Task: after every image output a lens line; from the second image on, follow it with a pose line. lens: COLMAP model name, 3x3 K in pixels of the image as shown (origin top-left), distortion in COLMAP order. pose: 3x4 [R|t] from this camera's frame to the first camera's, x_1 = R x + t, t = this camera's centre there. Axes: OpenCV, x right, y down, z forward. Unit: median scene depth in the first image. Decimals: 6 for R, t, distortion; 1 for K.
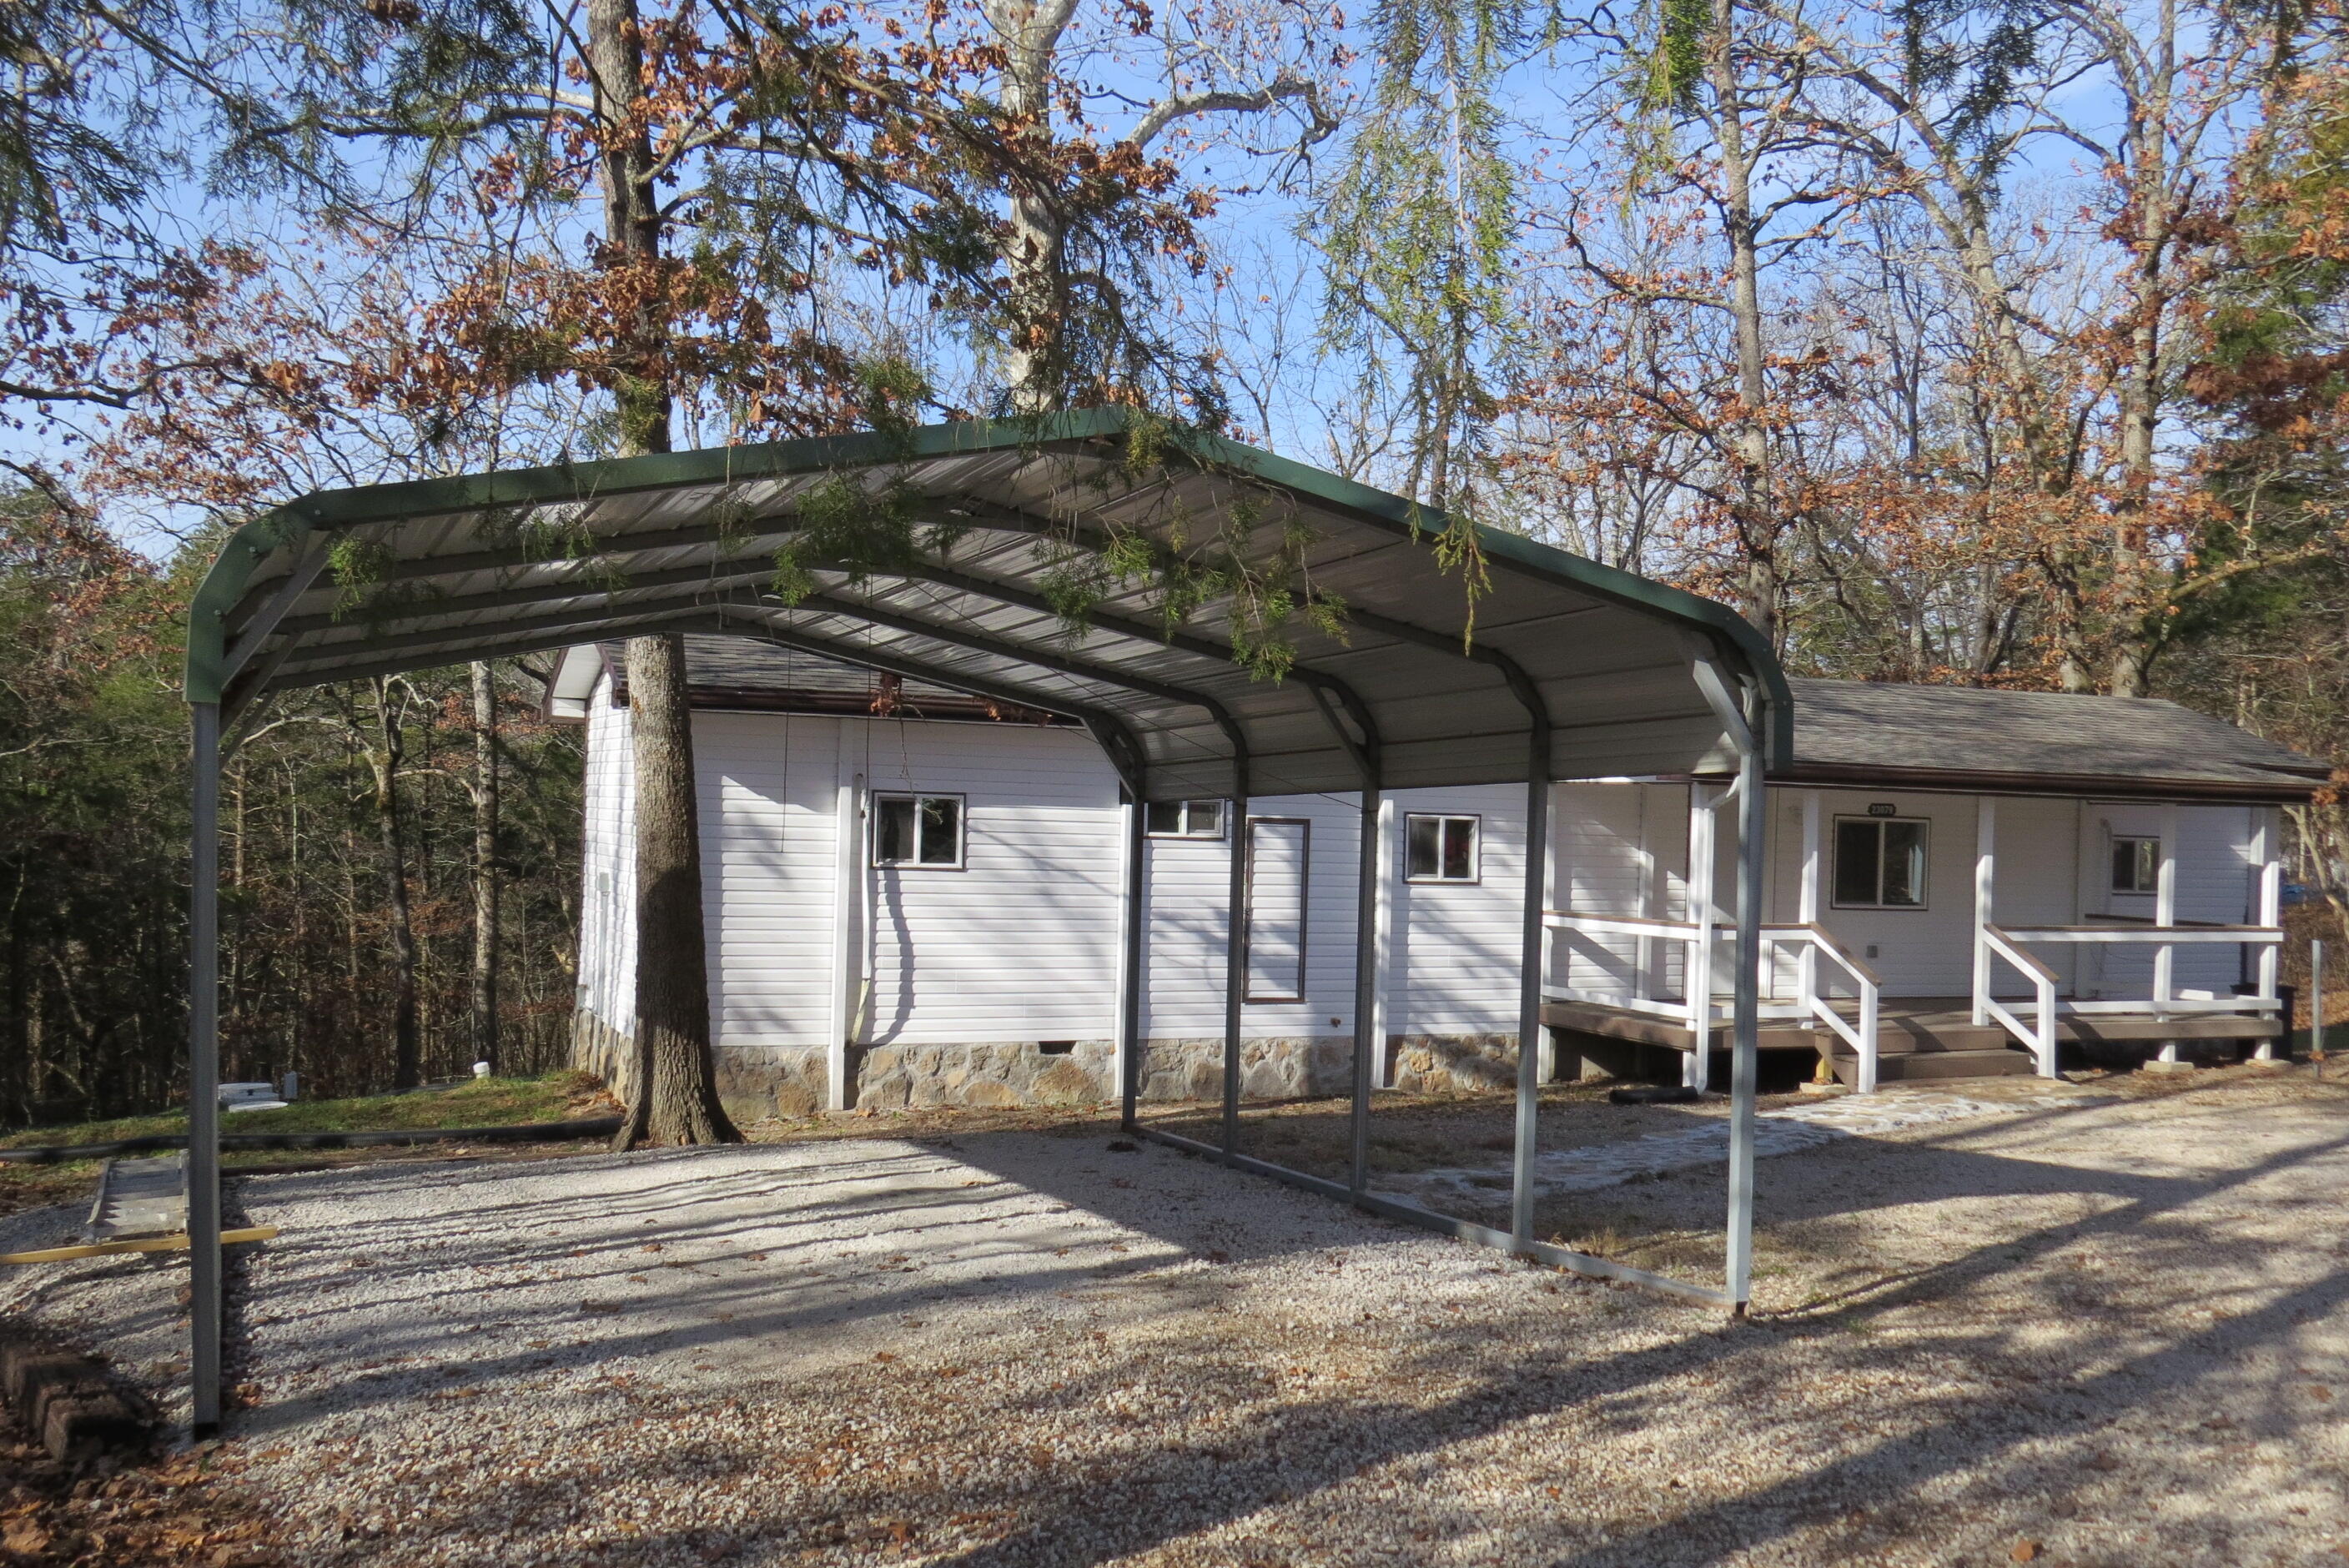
lens RADIAL K [[2240.5, 0, 1172.2], [0, 2240.5, 787.5], [0, 0, 1]] dist [-0.038028, 0.000000]
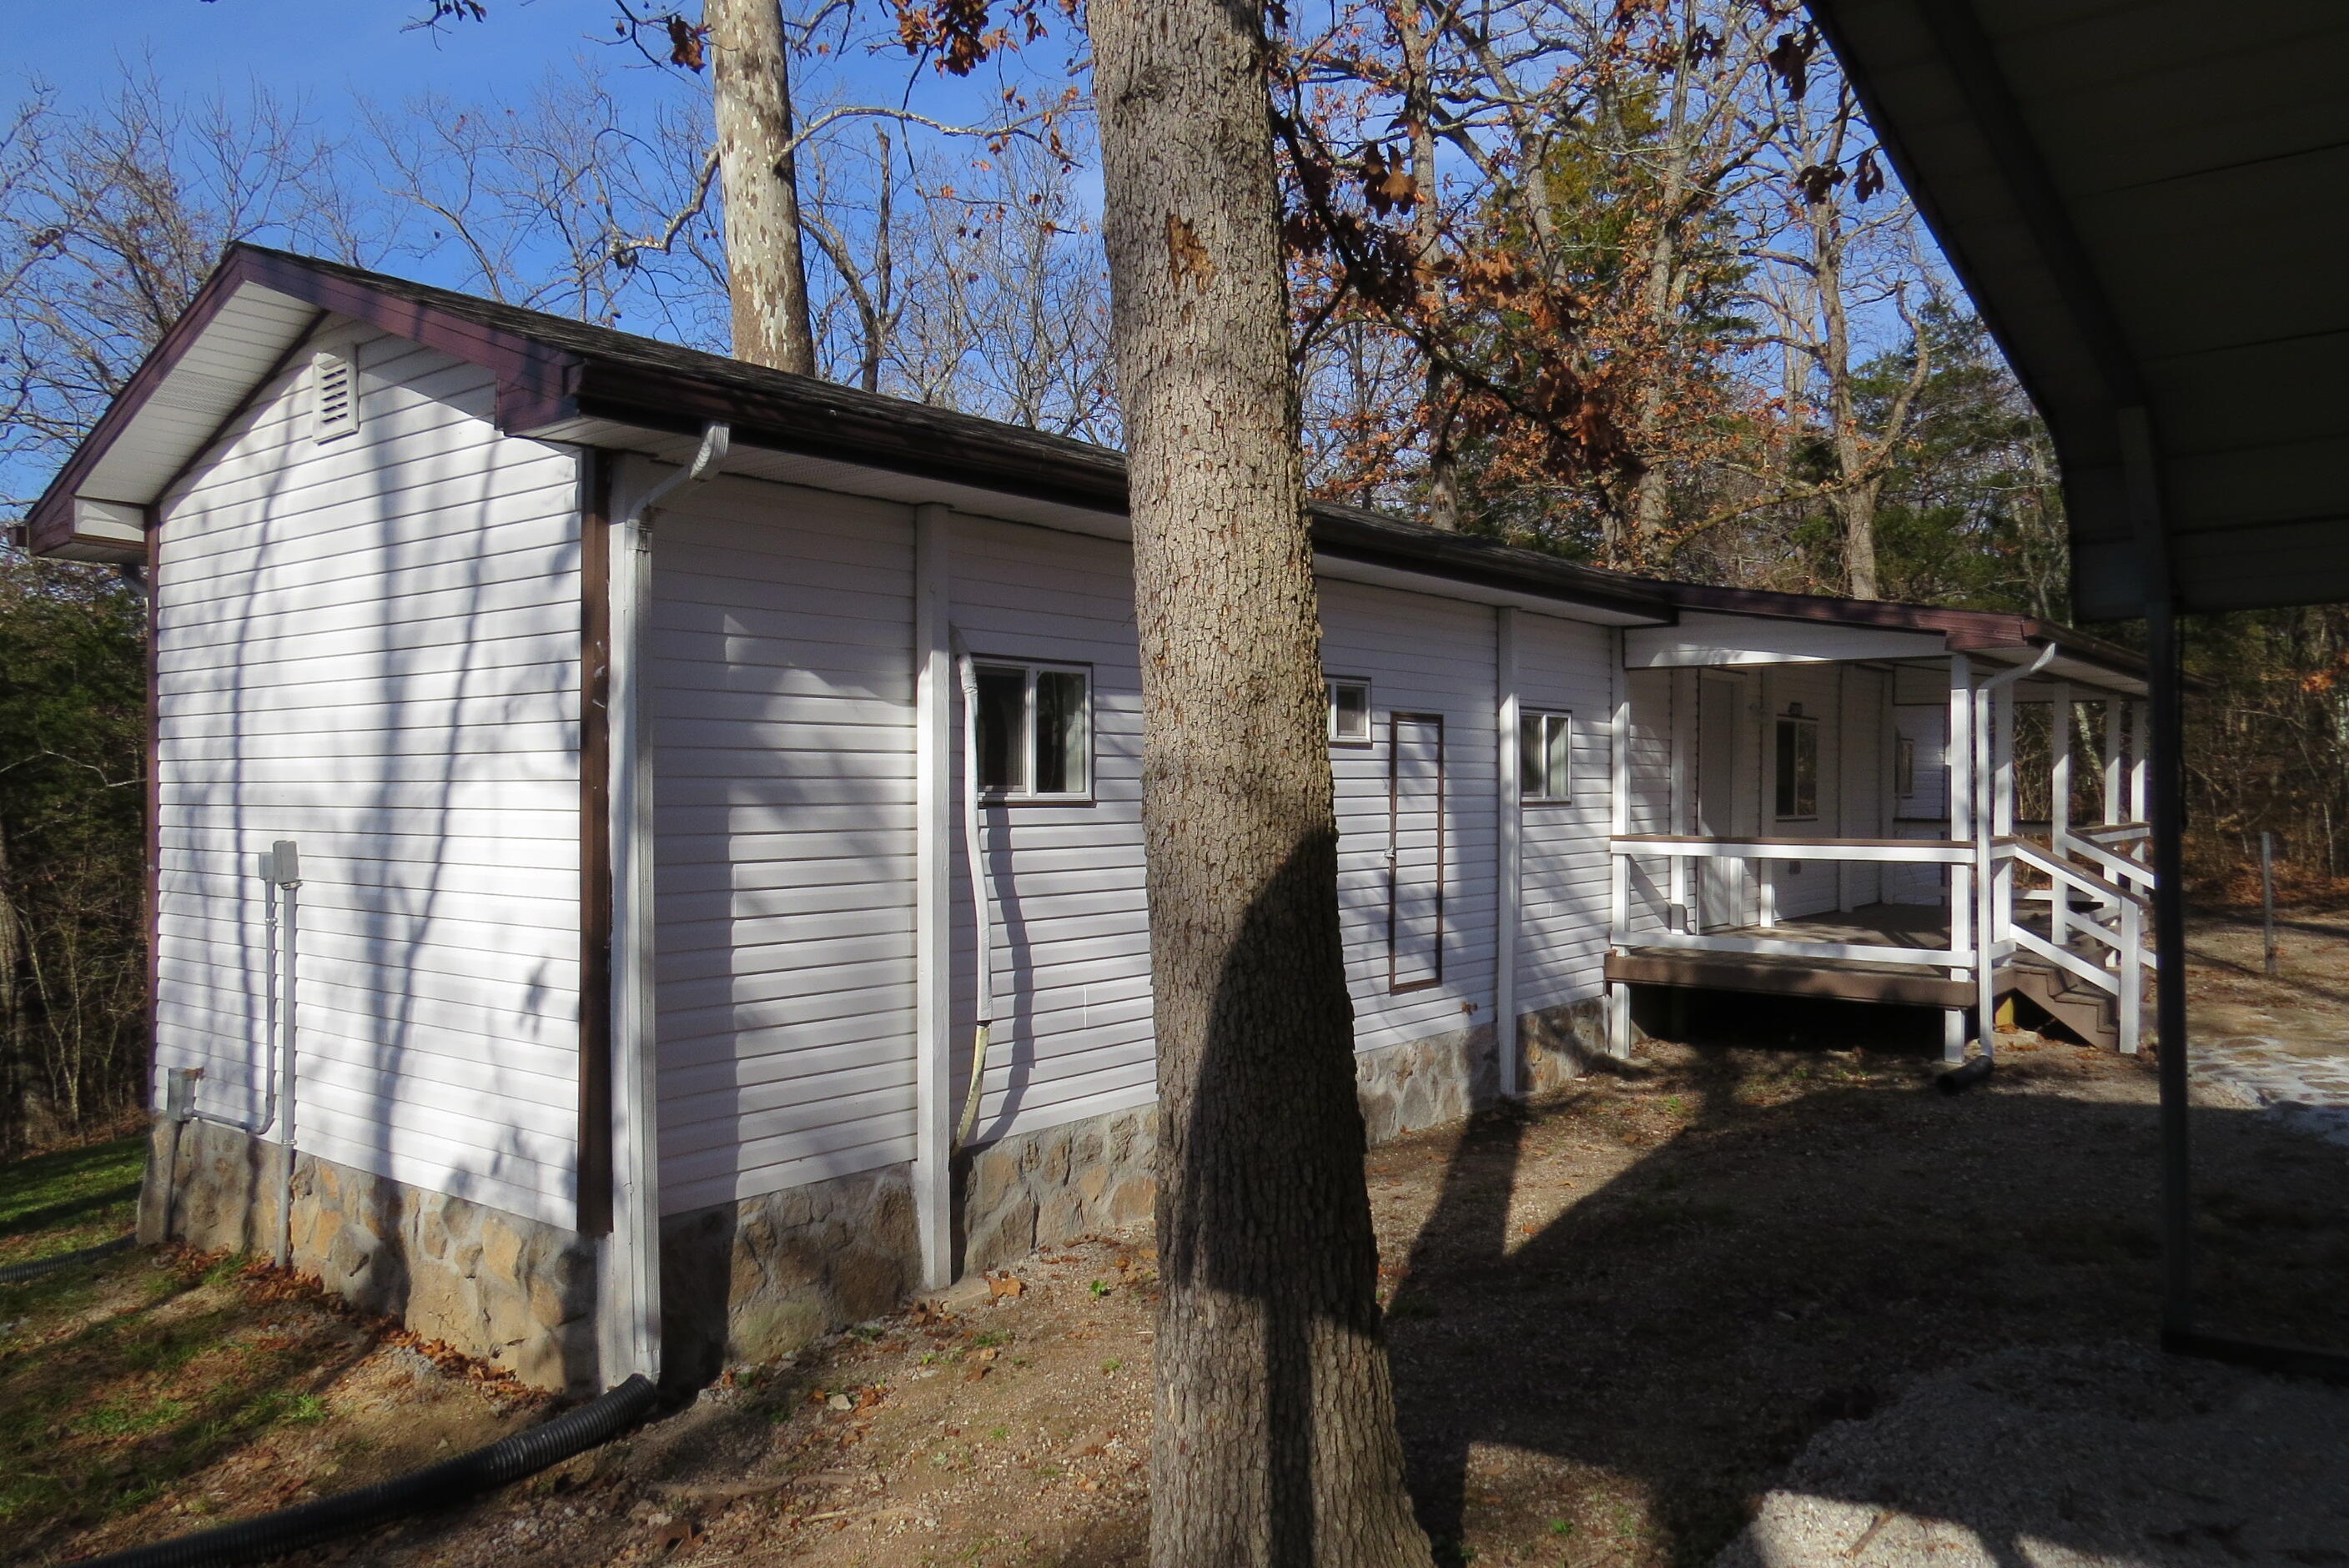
lens RADIAL K [[1689.3, 0, 1177.7], [0, 1689.3, 781.4], [0, 0, 1]] dist [-0.002369, -0.000408]
pose [[0.882527, -0.028627, 0.469389, -0.269175], [0.020903, 0.999547, 0.021660, 0.022639], [-0.469796, -0.009304, 0.882726, 0.620926]]
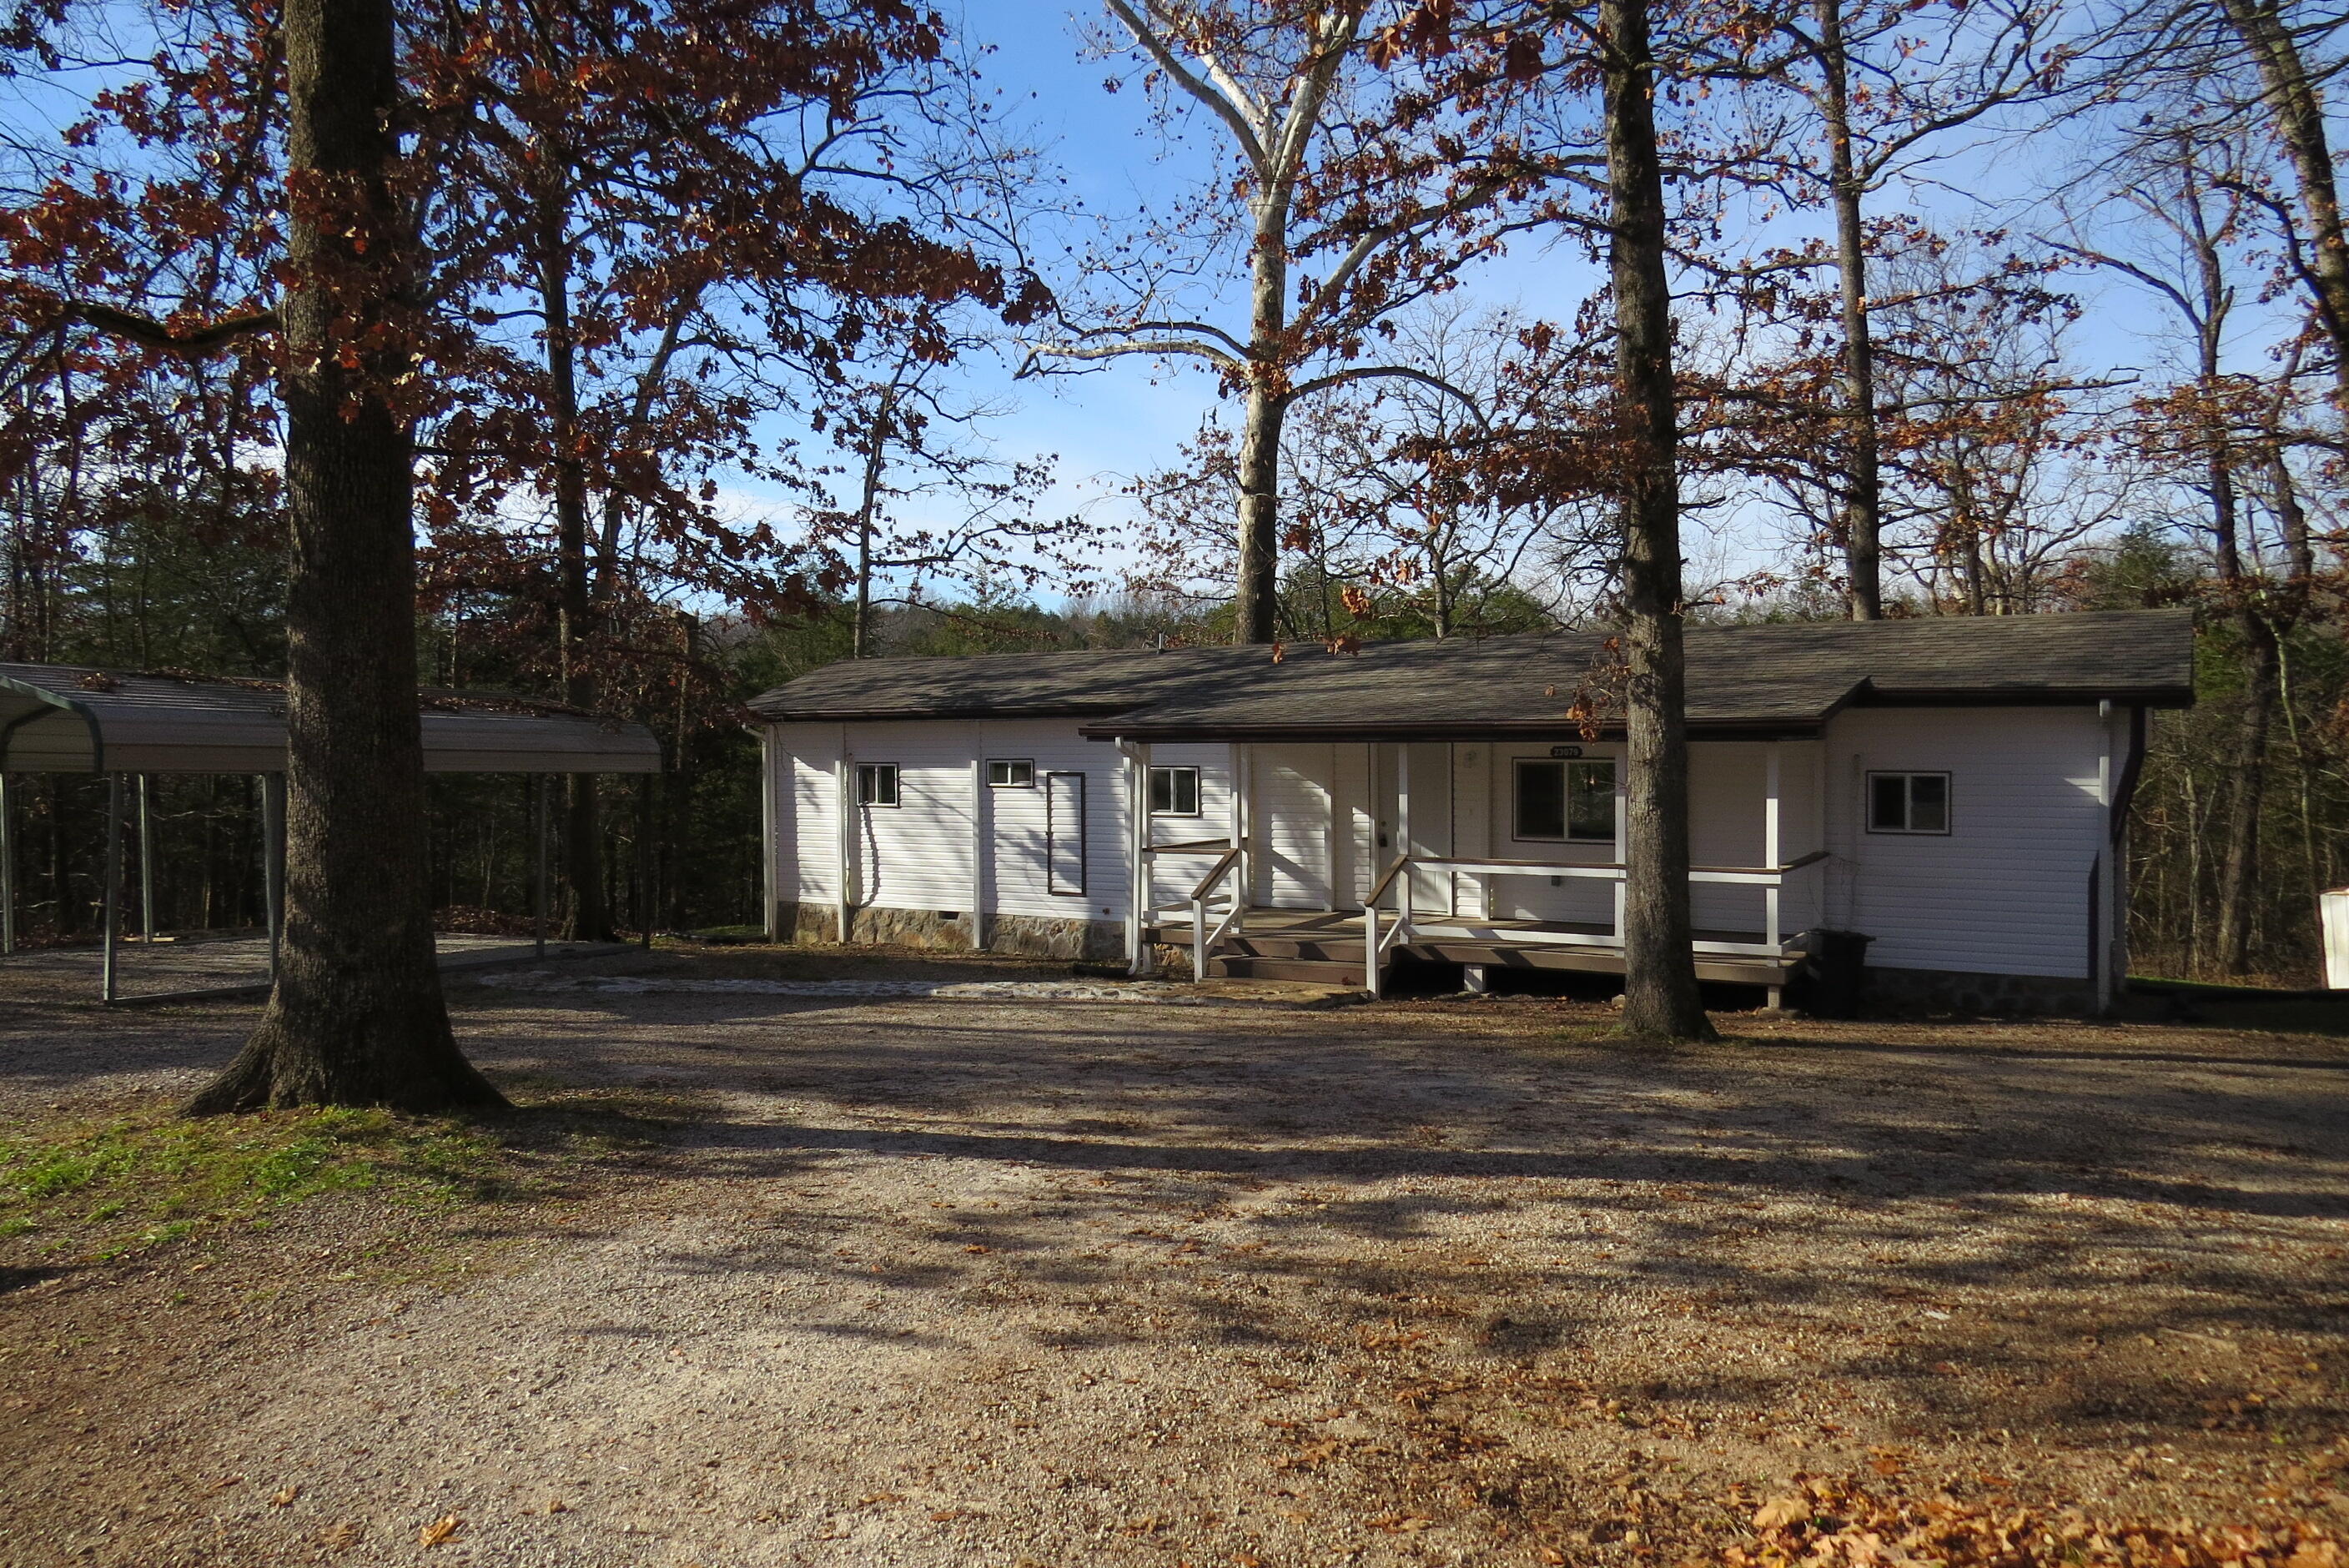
lens RADIAL K [[1689.3, 0, 1177.9], [0, 1689.3, 780.6], [0, 0, 1]] dist [-0.002369, -0.000408]
pose [[0.556426, -0.013681, -0.830784, 1.087756], [0.031446, 0.999495, 0.004602, 0.017407], [0.830302, -0.028686, 0.556575, 0.459888]]
